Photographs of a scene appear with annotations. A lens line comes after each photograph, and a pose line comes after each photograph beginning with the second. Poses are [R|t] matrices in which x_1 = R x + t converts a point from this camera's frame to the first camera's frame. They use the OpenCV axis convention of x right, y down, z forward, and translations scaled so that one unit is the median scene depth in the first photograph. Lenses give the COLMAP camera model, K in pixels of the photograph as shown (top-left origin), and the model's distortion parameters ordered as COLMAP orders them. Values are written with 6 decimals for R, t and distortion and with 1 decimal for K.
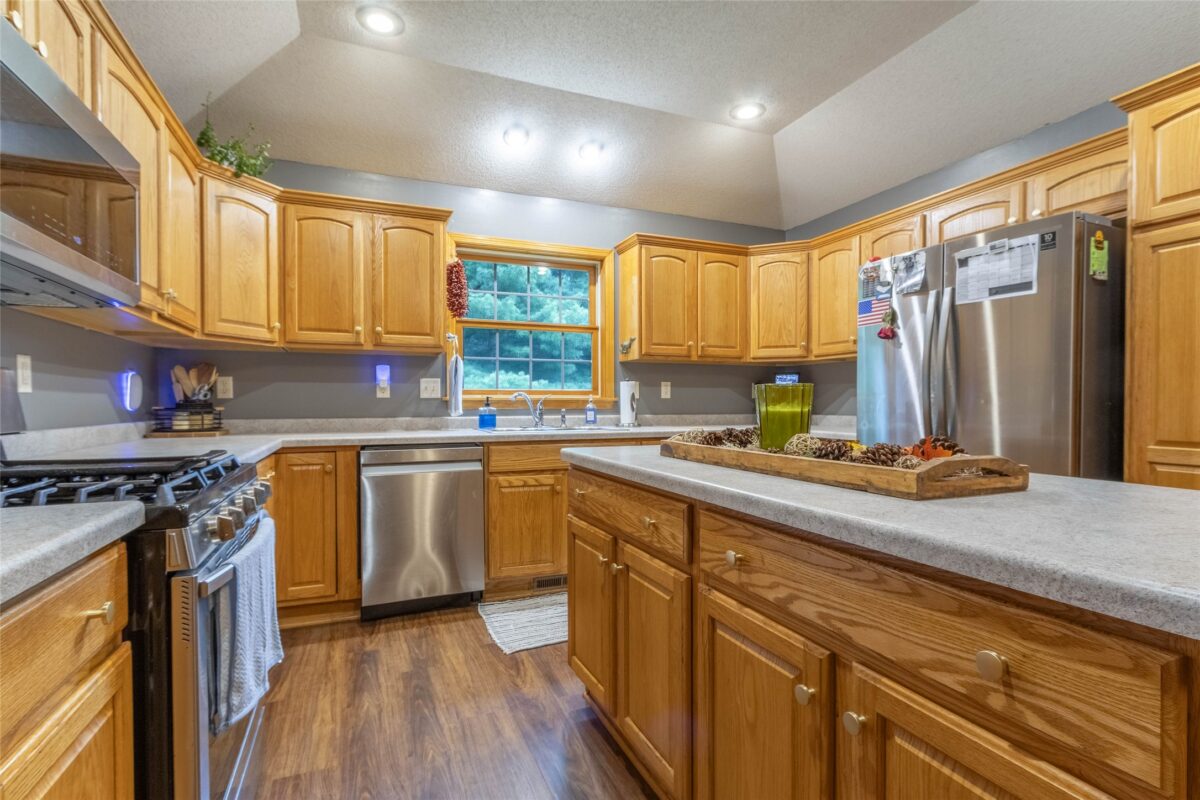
lens RADIAL K [[621.7, 0, 620.0], [0, 621.7, 407.0], [0, 0, 1]] dist [0.000580, 0.000294]
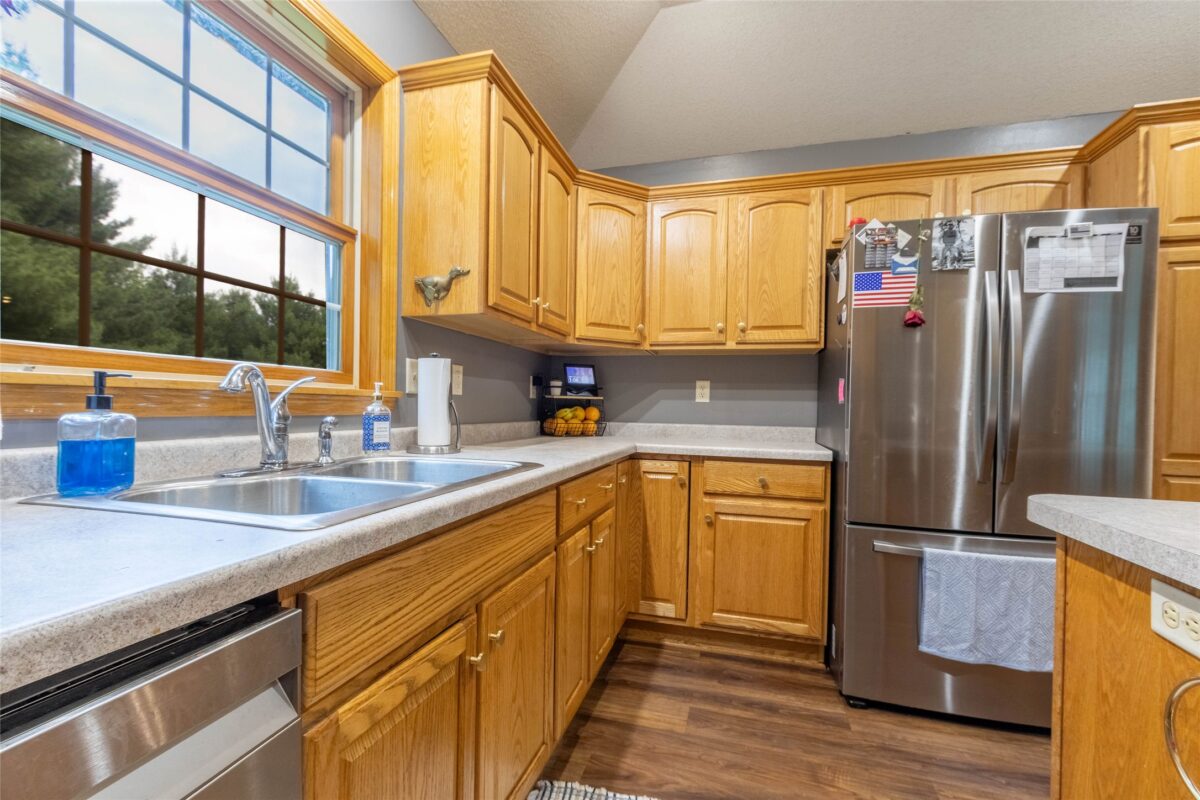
lens RADIAL K [[549.2, 0, 600.8], [0, 549.2, 407.5], [0, 0, 1]] dist [0.003716, 0.000086]
pose [[0.635553, 0.010993, 0.771979, -0.259176], [-0.013868, 0.999900, -0.002822, -0.003736], [-0.771933, -0.008912, 0.635641, 0.692840]]
